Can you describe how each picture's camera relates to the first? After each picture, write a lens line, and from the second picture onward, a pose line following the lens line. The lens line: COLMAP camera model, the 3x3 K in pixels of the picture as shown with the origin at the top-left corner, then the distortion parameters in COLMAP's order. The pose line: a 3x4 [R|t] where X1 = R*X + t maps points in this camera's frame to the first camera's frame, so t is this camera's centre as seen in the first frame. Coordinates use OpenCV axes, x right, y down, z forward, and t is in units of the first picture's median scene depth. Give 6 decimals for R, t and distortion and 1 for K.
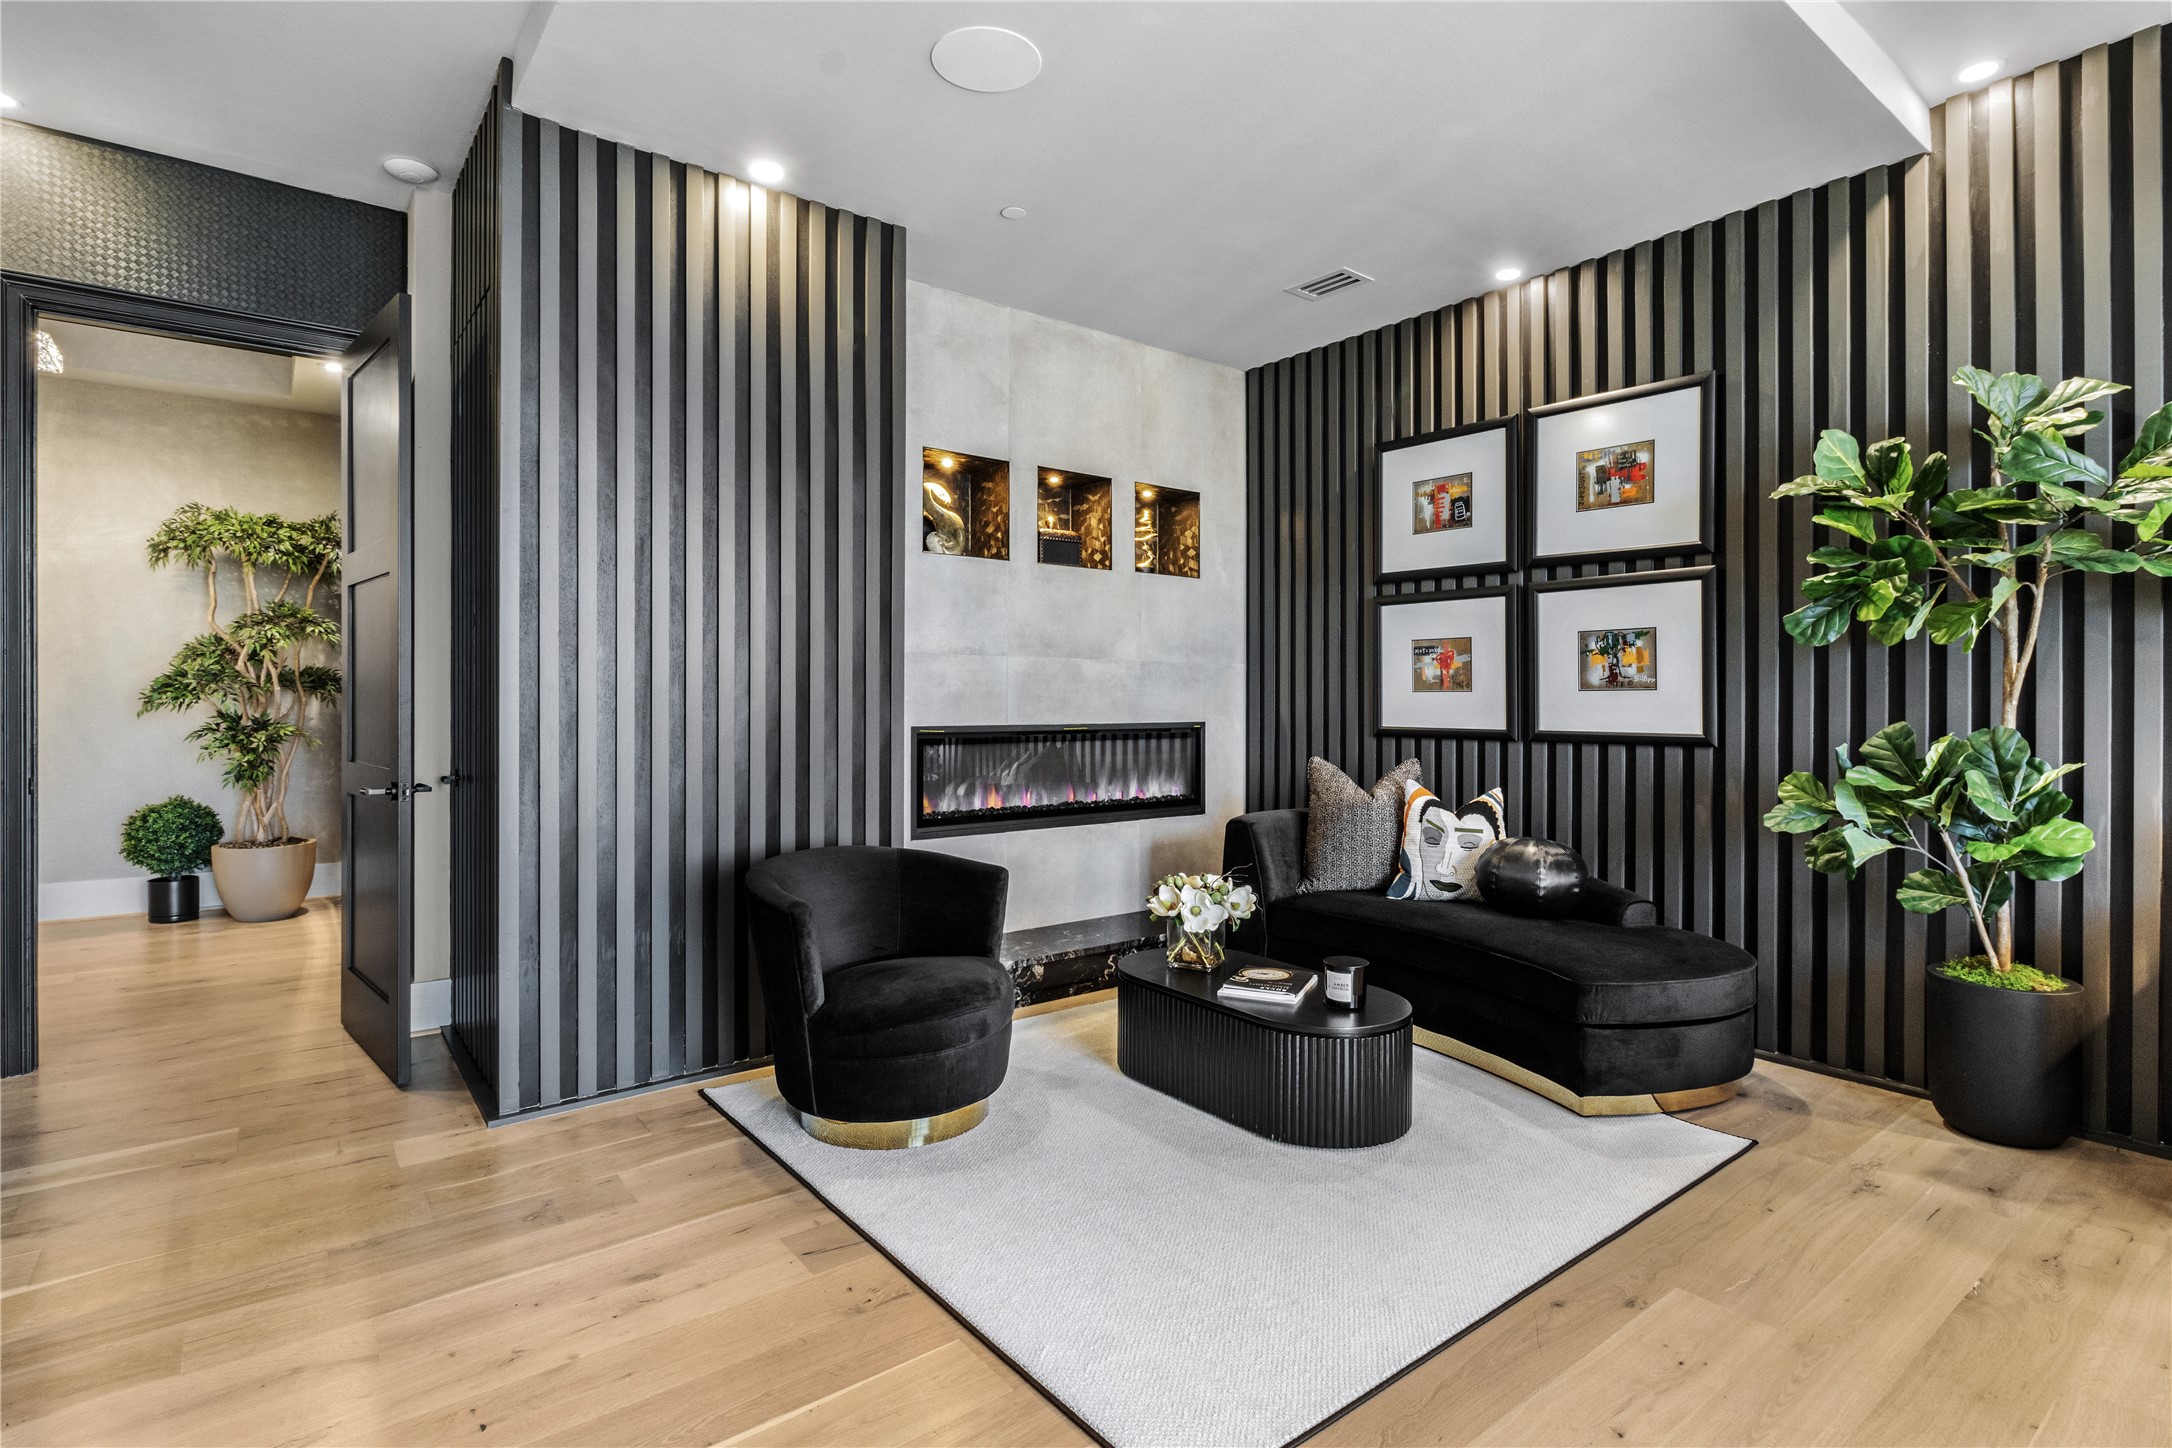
lens RADIAL K [[1055.4, 0, 1084.1], [0, 1055.4, 709.3], [0, 0, 1]] dist [-0.002024, -0.002007]
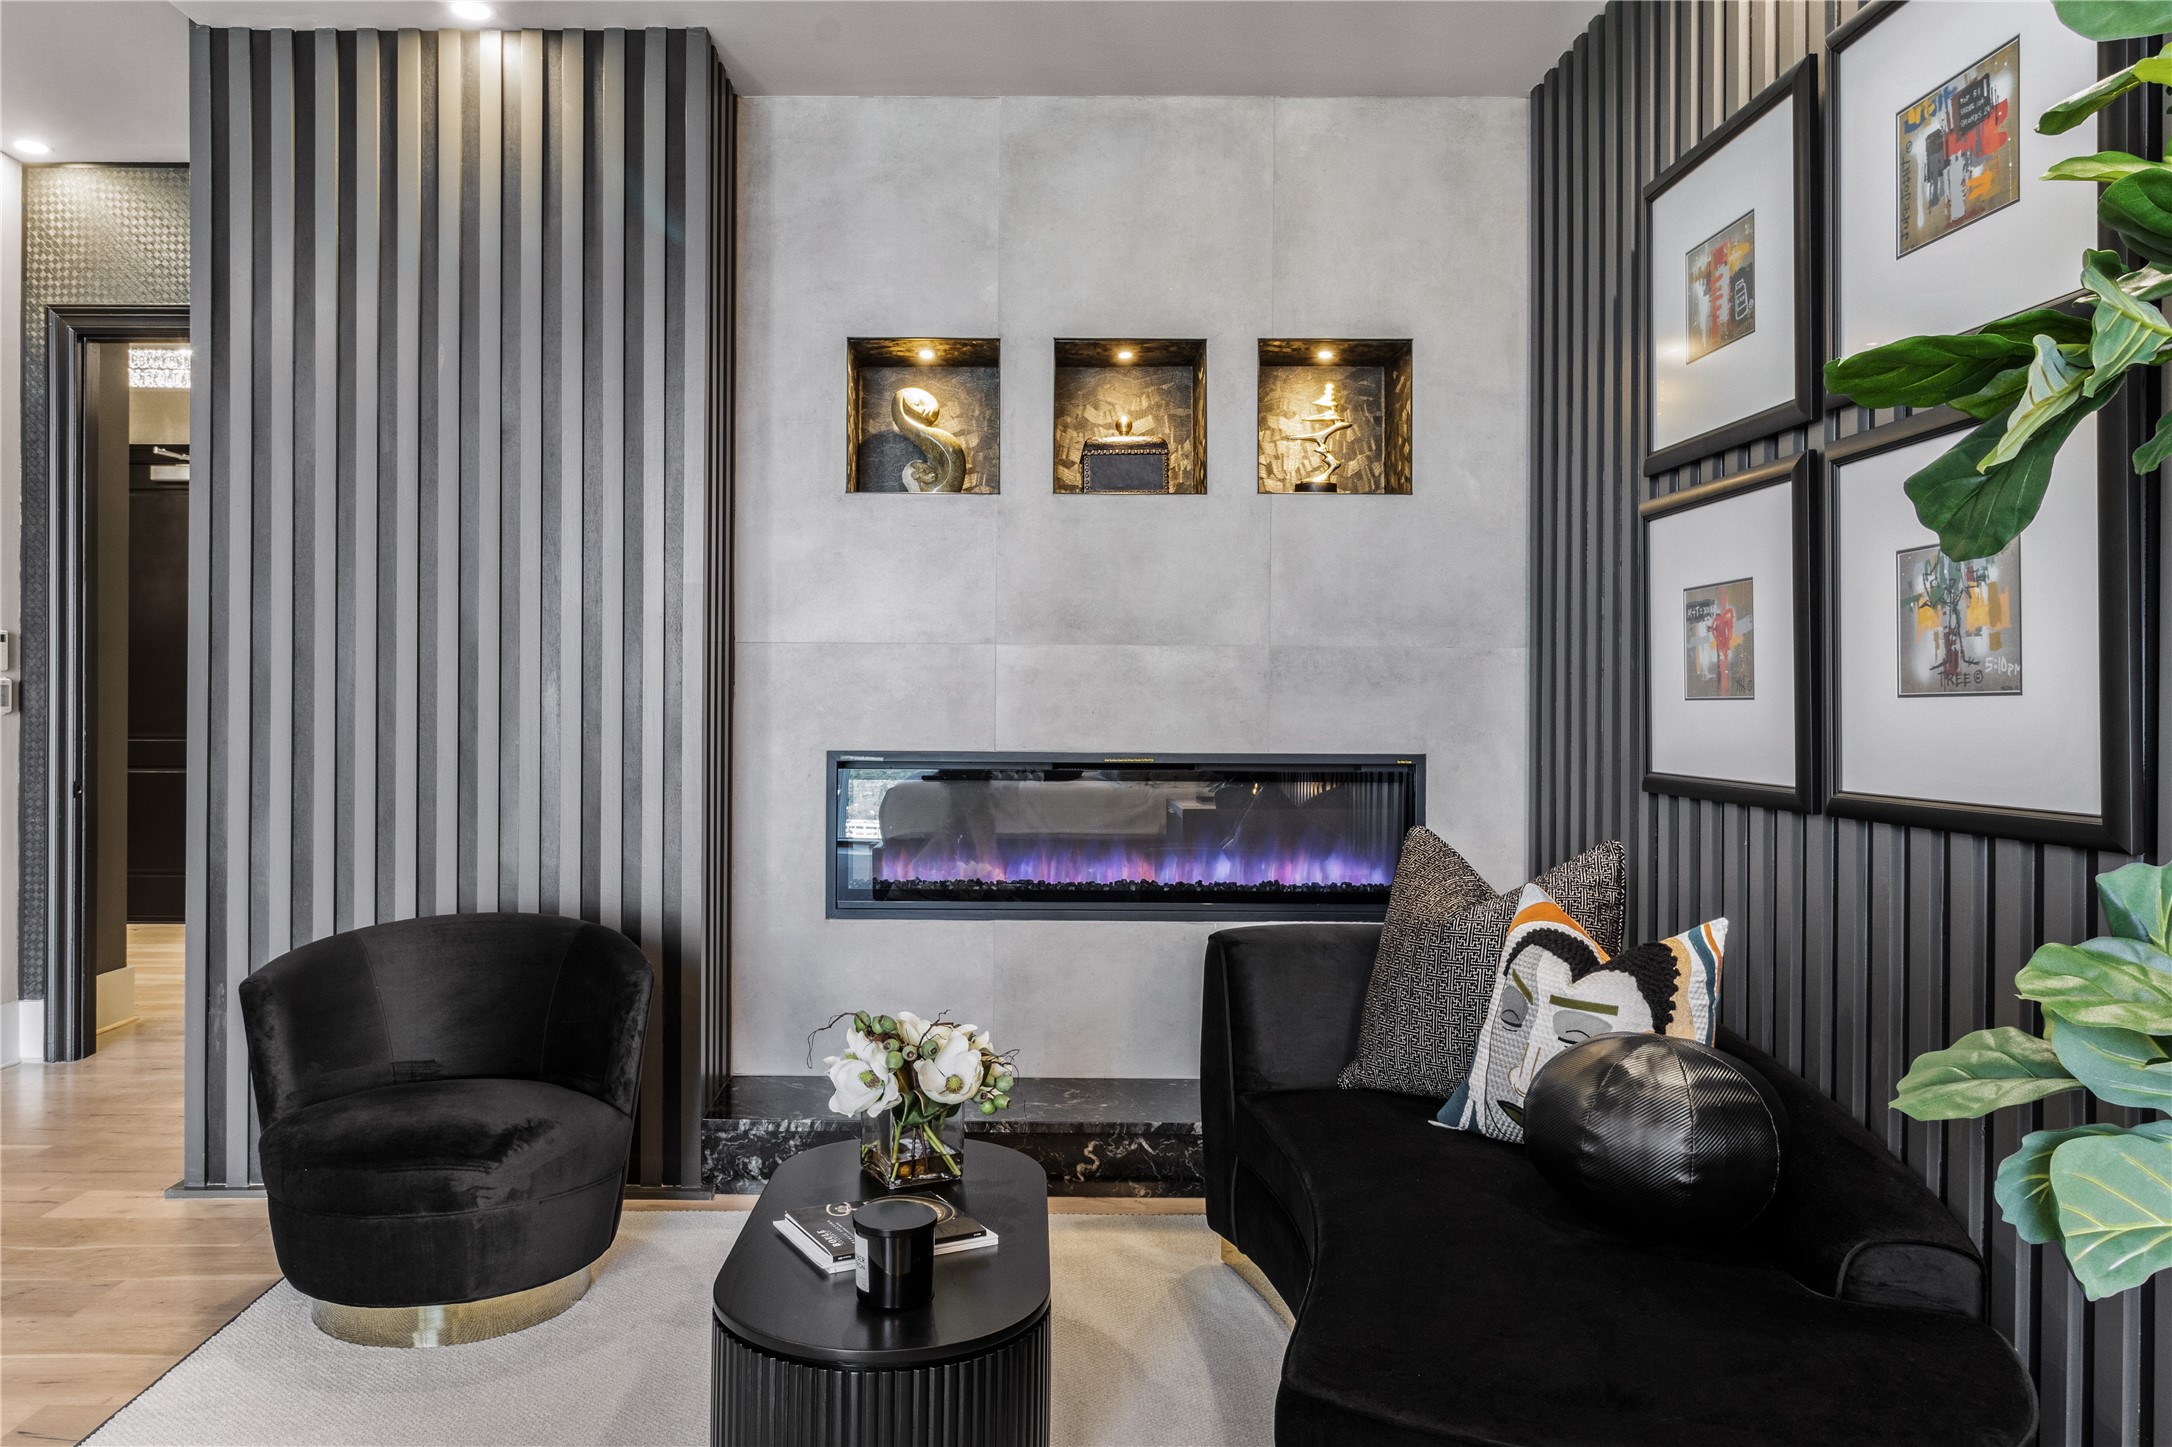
lens RADIAL K [[1499.8, 0, 1085.7], [0, 1499.8, 719.6], [0, 0, 1]] dist [0.000009, 0.002525]
pose [[0.786470, 0.007680, -0.617581, 0.527977], [-0.009521, 0.999955, 0.000311, -0.005556], [0.617555, 0.005635, 0.786507, 0.319404]]
